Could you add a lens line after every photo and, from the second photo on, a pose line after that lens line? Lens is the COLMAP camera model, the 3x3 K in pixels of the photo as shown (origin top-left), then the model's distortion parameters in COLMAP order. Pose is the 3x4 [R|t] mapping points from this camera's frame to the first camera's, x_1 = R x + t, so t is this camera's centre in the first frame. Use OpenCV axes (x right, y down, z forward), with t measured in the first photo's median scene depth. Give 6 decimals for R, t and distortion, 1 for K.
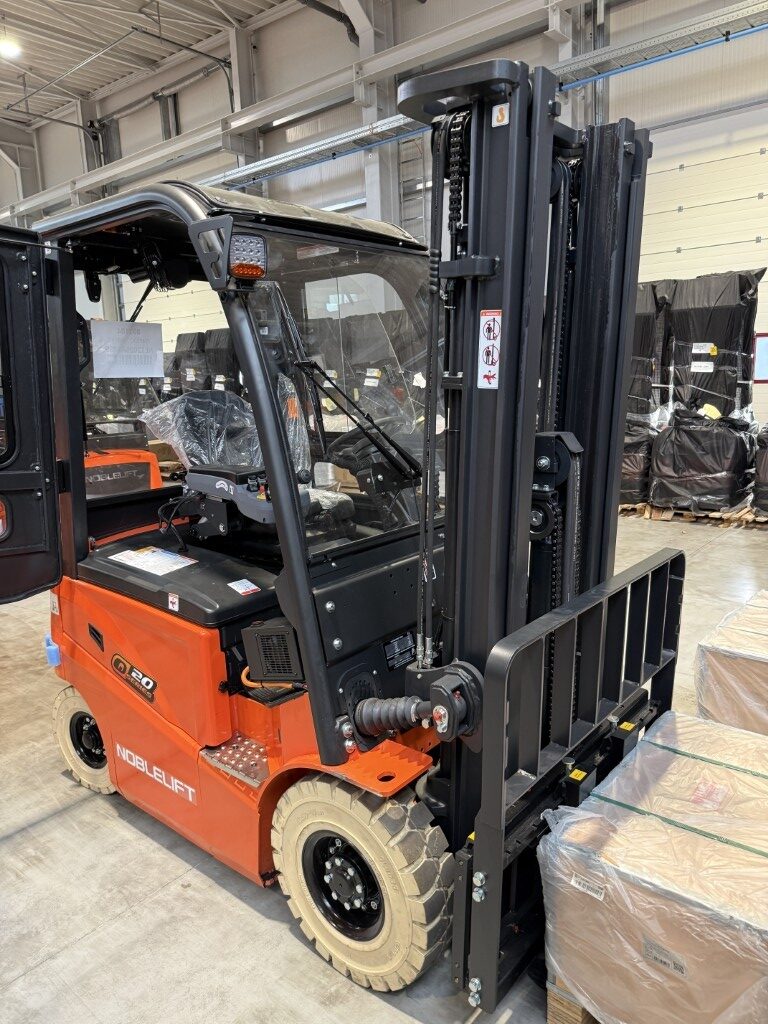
lens RADIAL K [[730.2, 0, 387.2], [0, 730.2, 508.9], [0, 0, 1]] dist [0.005484, -0.012211]
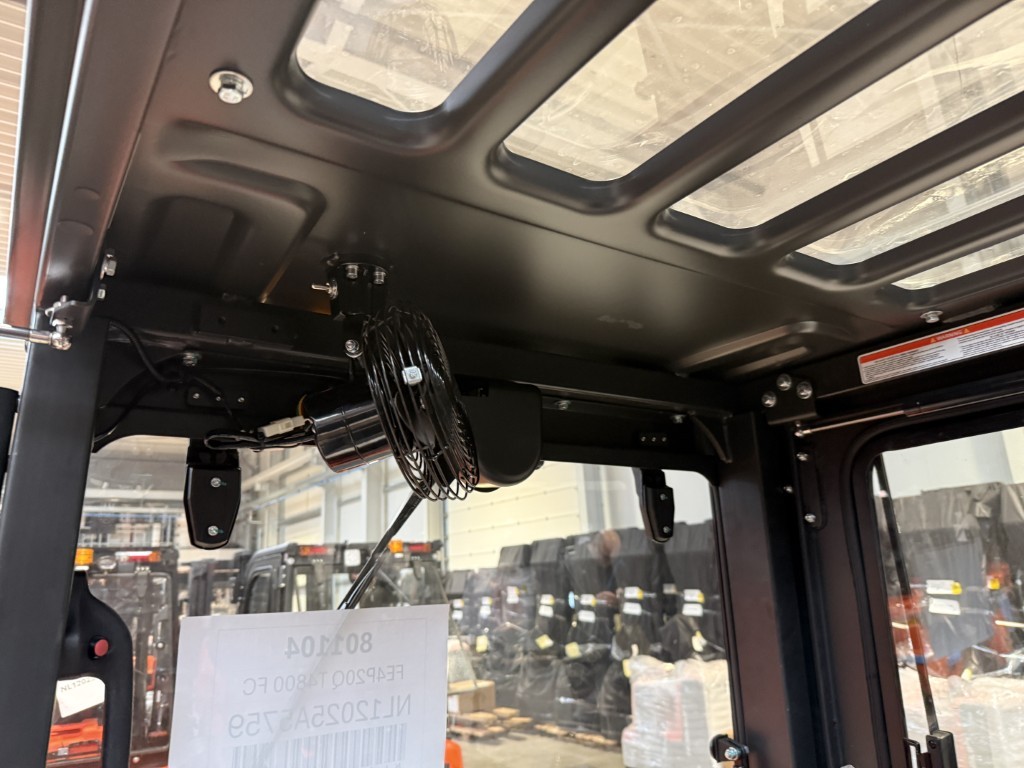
lens RADIAL K [[730.2, 0, 508.6], [0, 730.2, 377.8], [0, 0, 1]] dist [0.005484, -0.012211]
pose [[0.965546, -0.080254, -0.247550, -0.044799], [-0.035432, 0.901860, -0.430574, -0.045992], [0.257811, 0.424510, 0.867943, 0.155328]]
